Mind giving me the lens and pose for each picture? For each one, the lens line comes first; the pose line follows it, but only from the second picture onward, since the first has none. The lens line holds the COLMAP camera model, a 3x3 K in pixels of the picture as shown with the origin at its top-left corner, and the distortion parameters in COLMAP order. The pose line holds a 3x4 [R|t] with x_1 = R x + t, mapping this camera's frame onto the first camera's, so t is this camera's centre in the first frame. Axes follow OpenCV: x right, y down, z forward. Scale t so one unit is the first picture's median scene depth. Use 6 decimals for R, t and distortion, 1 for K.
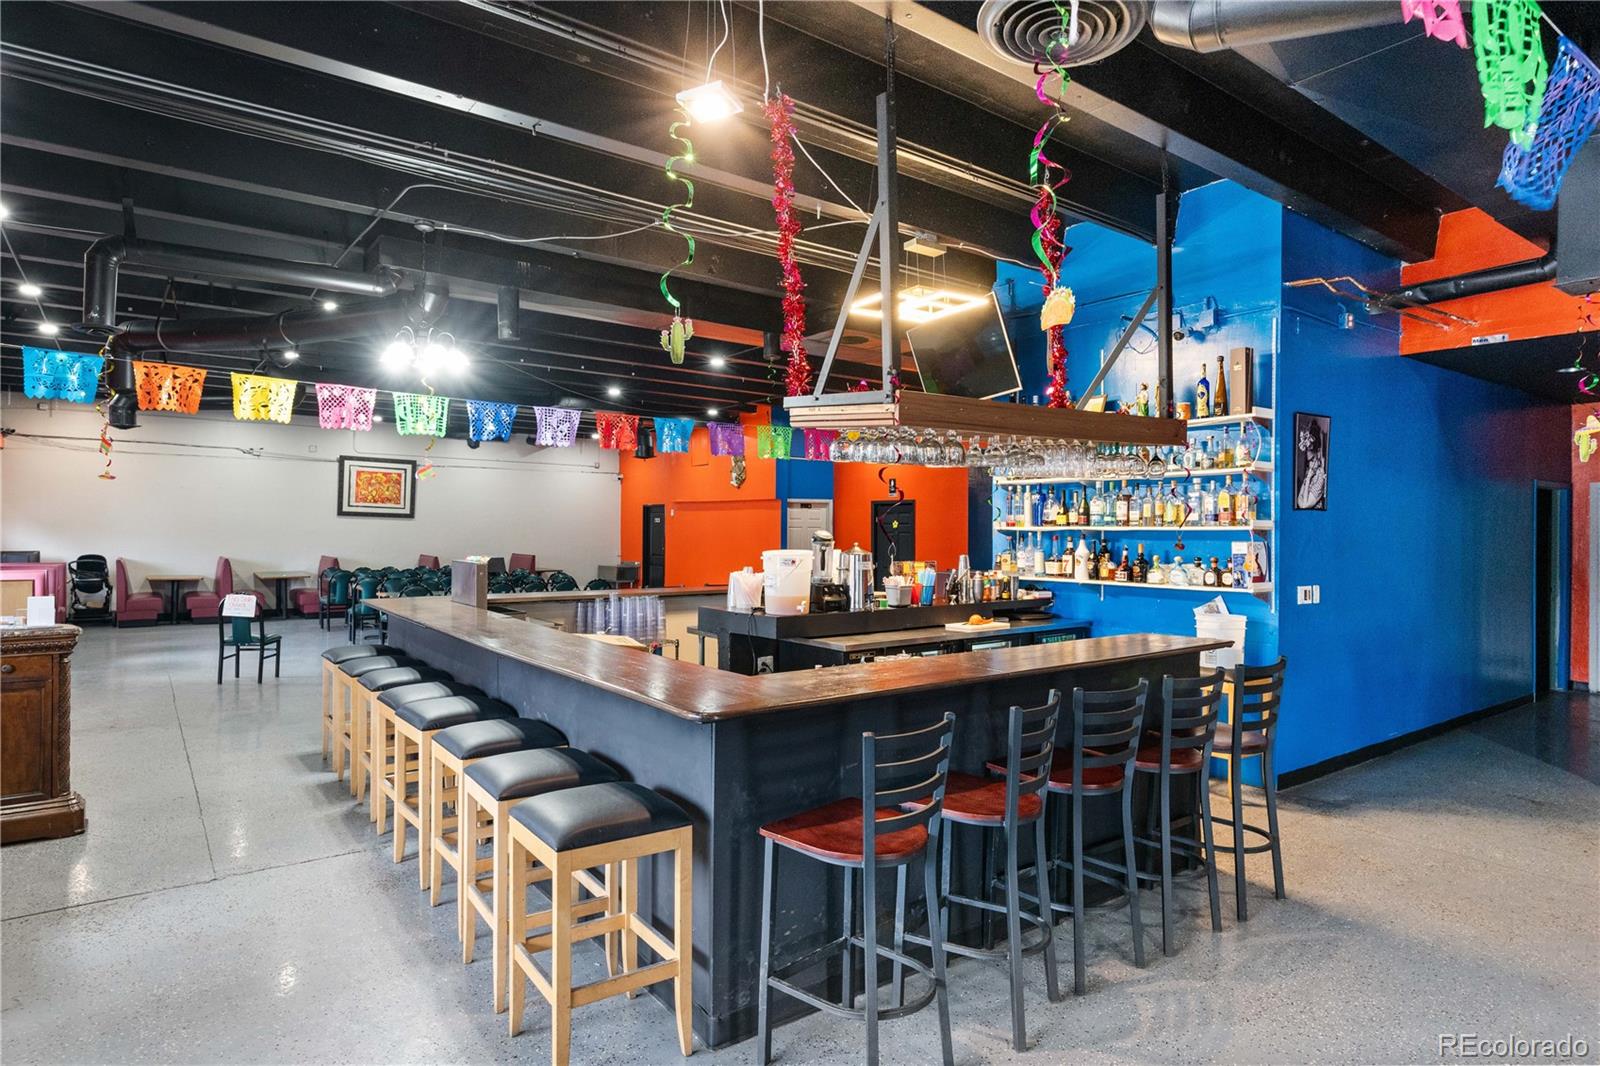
lens RADIAL K [[906.9, 0, 800.0], [0, 906.9, 533.0], [0, 0, 1]] dist [-0.004502, -0.001018]
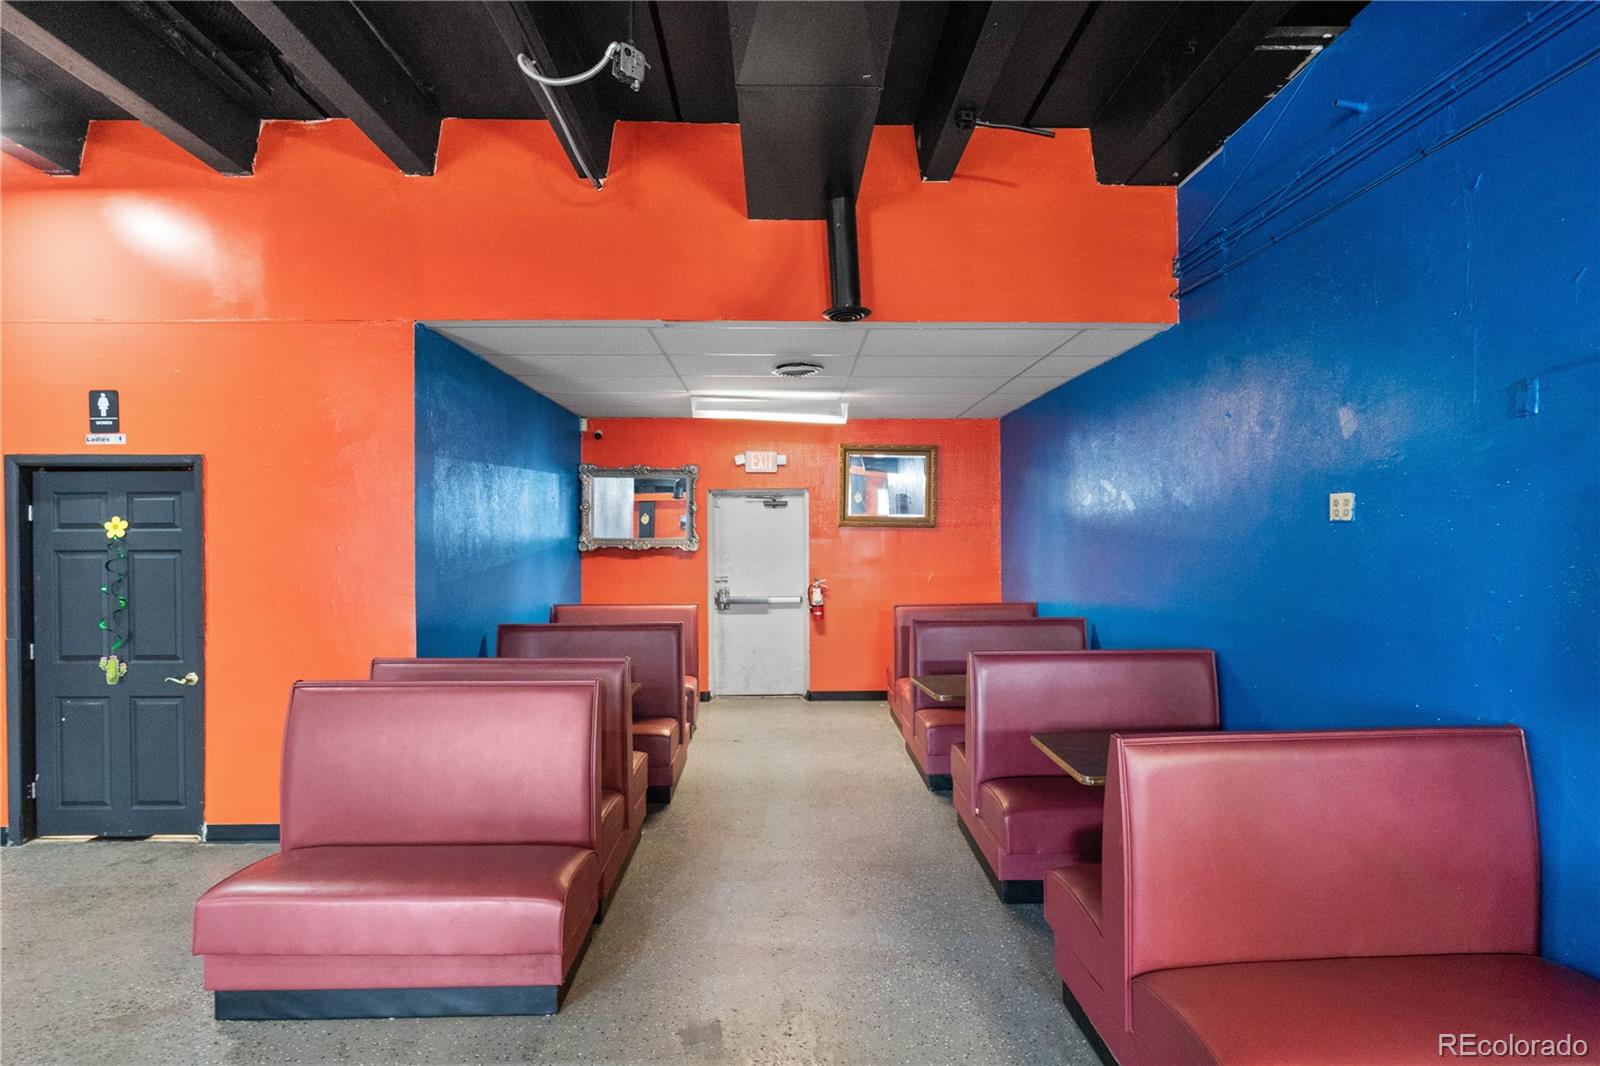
lens RADIAL K [[726.0, 0, 796.5], [0, 726.0, 536.7], [0, 0, 1]] dist [-0.003378, -0.000209]
pose [[0.580613, -0.007498, 0.814145, 0.070192], [0.008591, 0.999958, 0.003083, -0.010284], [-0.814134, 0.005204, 0.580653, 1.334195]]
